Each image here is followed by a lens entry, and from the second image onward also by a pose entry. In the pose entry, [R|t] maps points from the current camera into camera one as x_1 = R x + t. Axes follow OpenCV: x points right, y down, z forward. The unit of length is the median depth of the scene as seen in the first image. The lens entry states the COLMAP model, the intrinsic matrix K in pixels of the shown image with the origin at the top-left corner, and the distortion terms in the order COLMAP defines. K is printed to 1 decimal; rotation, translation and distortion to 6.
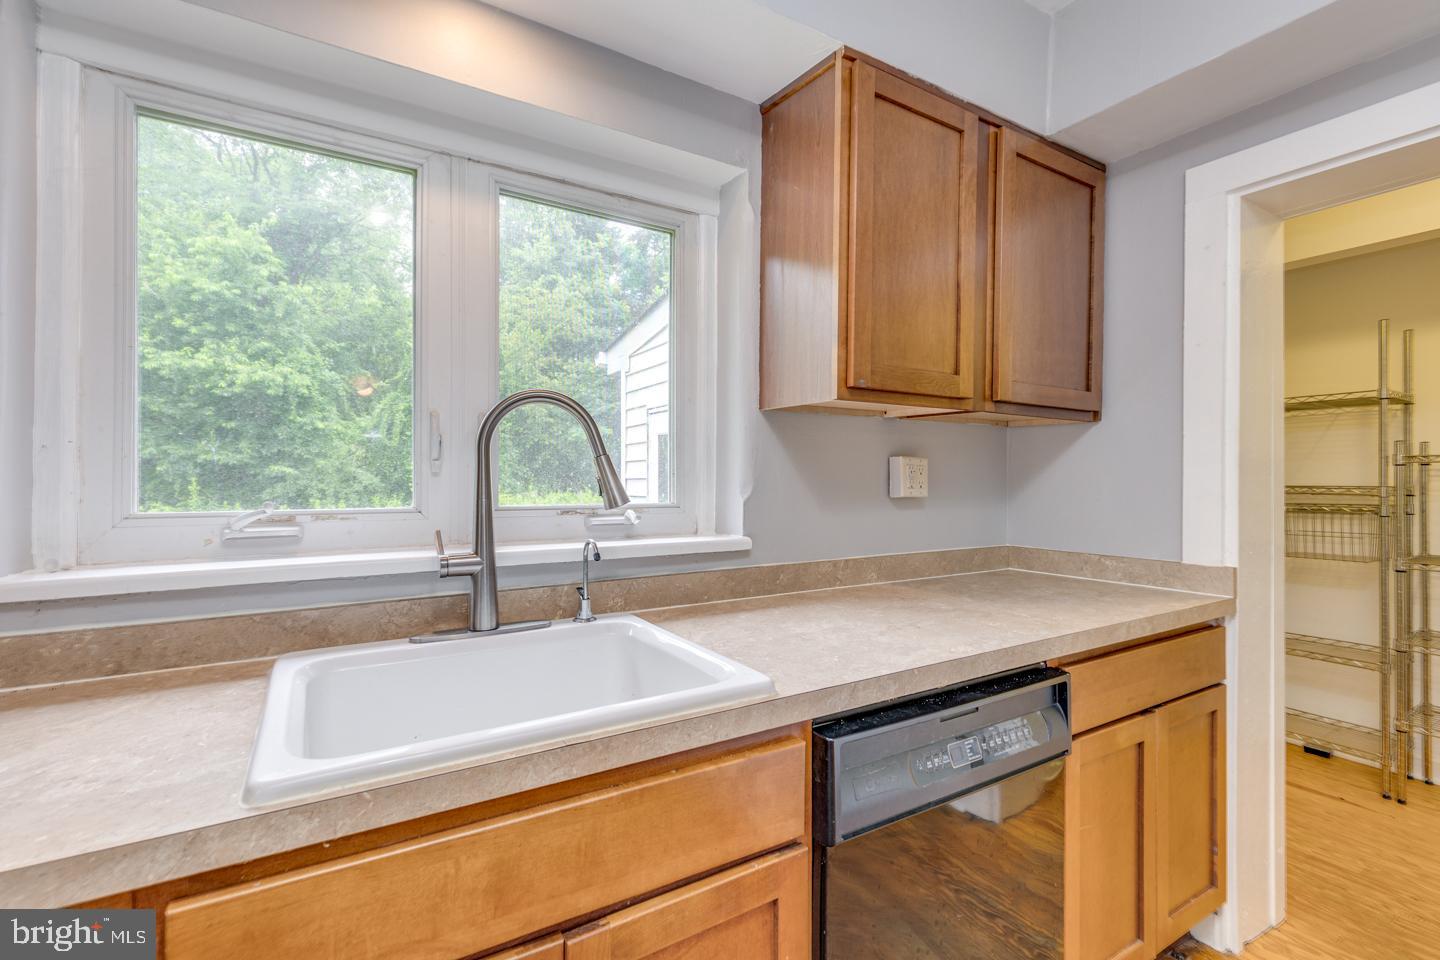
lens RADIAL K [[649.7, 0, 720.0], [0, 649.7, 480.0], [0, 0, 1]] dist [0.001107, 0.000423]
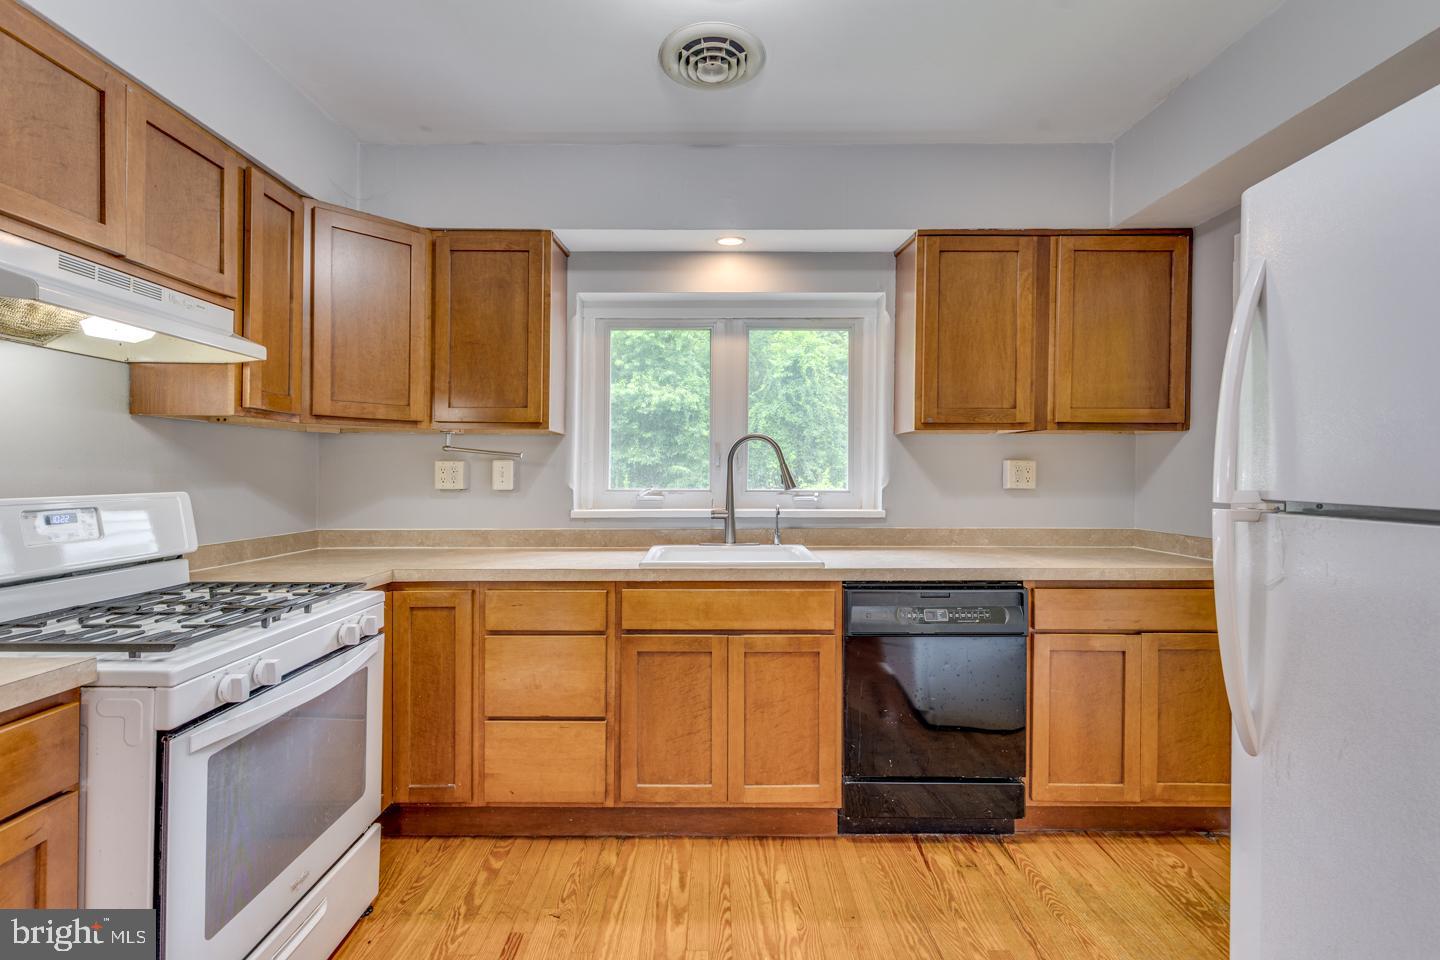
lens RADIAL K [[665.8, 0, 716.2], [0, 665.8, 477.3], [0, 0, 1]] dist [0.009162, 0.000393]
pose [[0.854400, 0.002360, -0.519611, 0.427058], [-0.002090, 0.999997, 0.001106, 0.001152], [0.519612, 0.000141, 0.854402, -0.530488]]
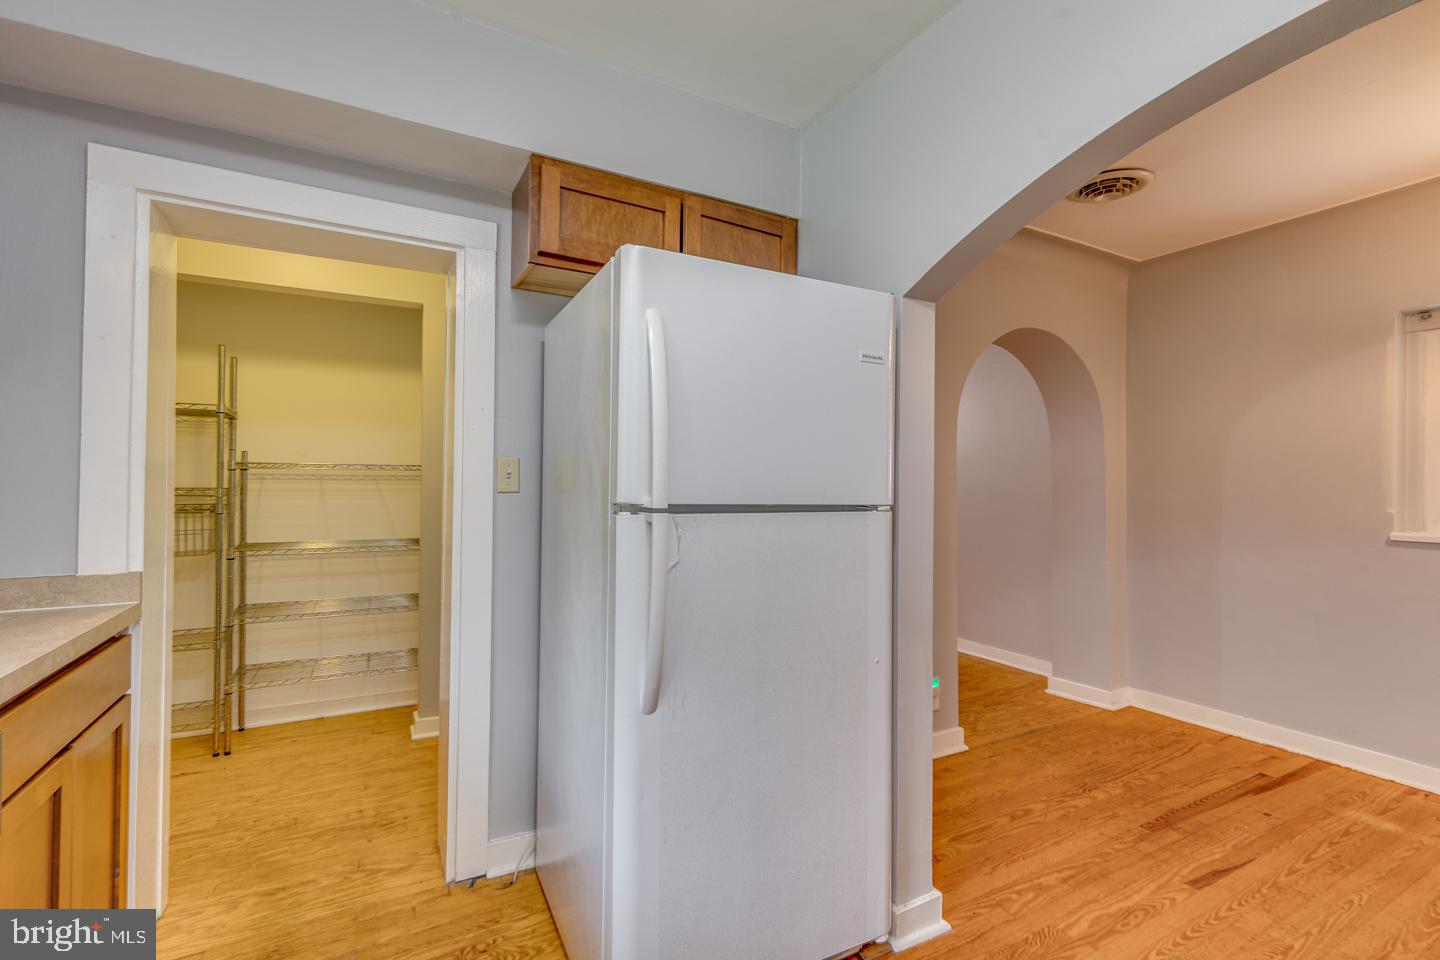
lens RADIAL K [[665.8, 0, 716.2], [0, 665.8, 477.3], [0, 0, 1]] dist [0.009162, 0.000393]
pose [[0.040768, 0.010725, 0.999111, -0.143347], [-0.009626, 0.999900, -0.010341, -0.005524], [-0.999122, -0.009196, 0.040867, 0.064338]]
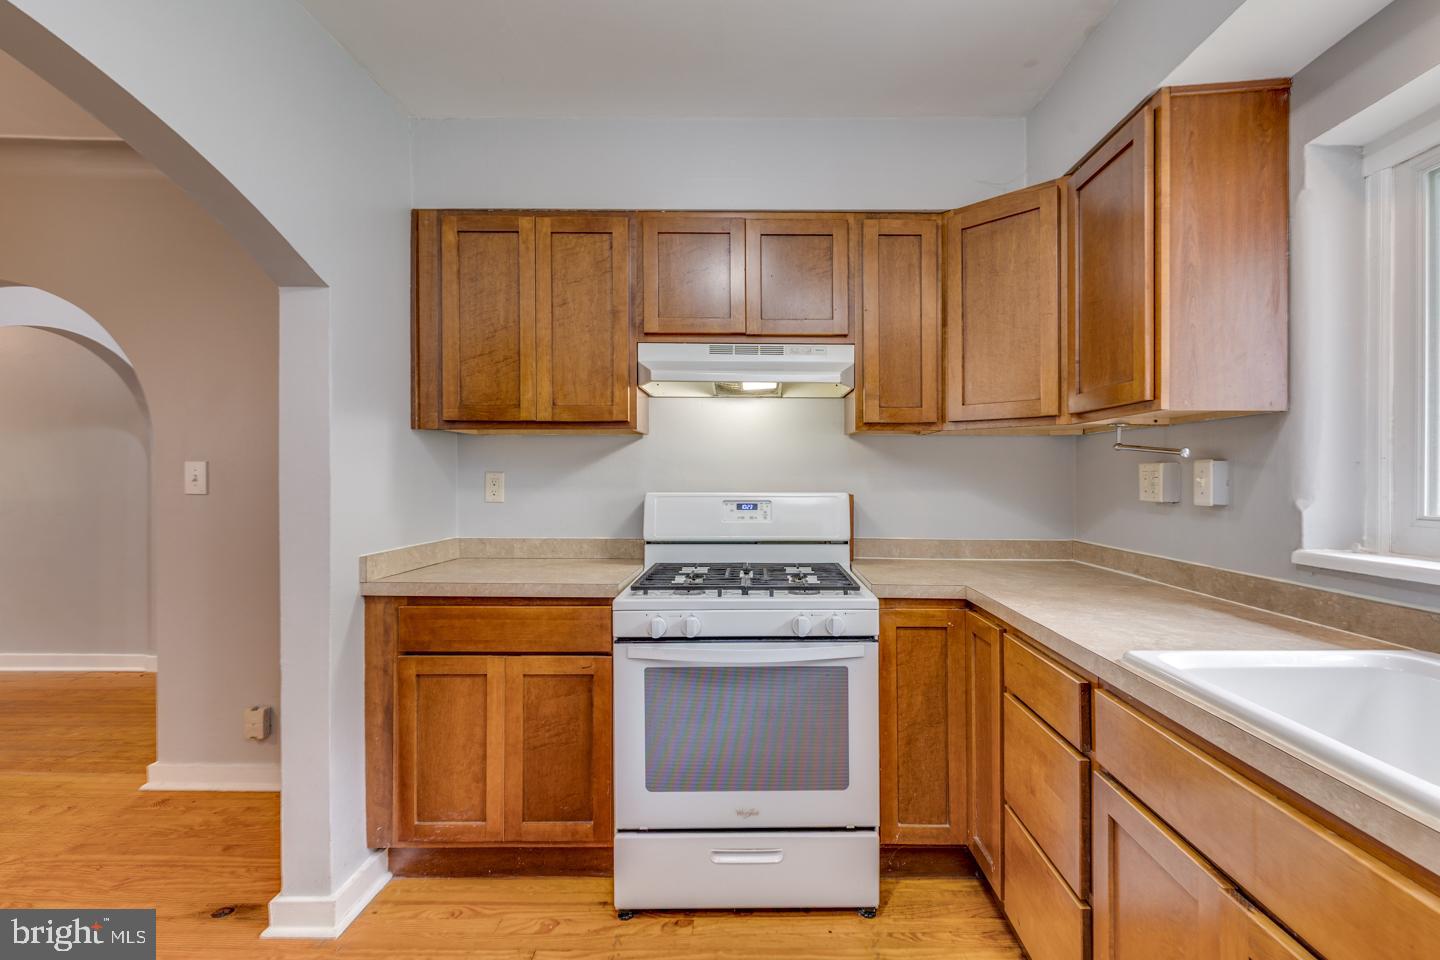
lens RADIAL K [[664.6, 0, 754.8], [0, 664.6, 473.9], [0, 0, 1]] dist [0.003970, 0.000144]
pose [[-0.522540, -0.006109, -0.852593, 0.412145], [-0.009051, 0.999958, -0.001617, -0.005897], [0.852567, 0.006871, -0.522573, 0.310541]]
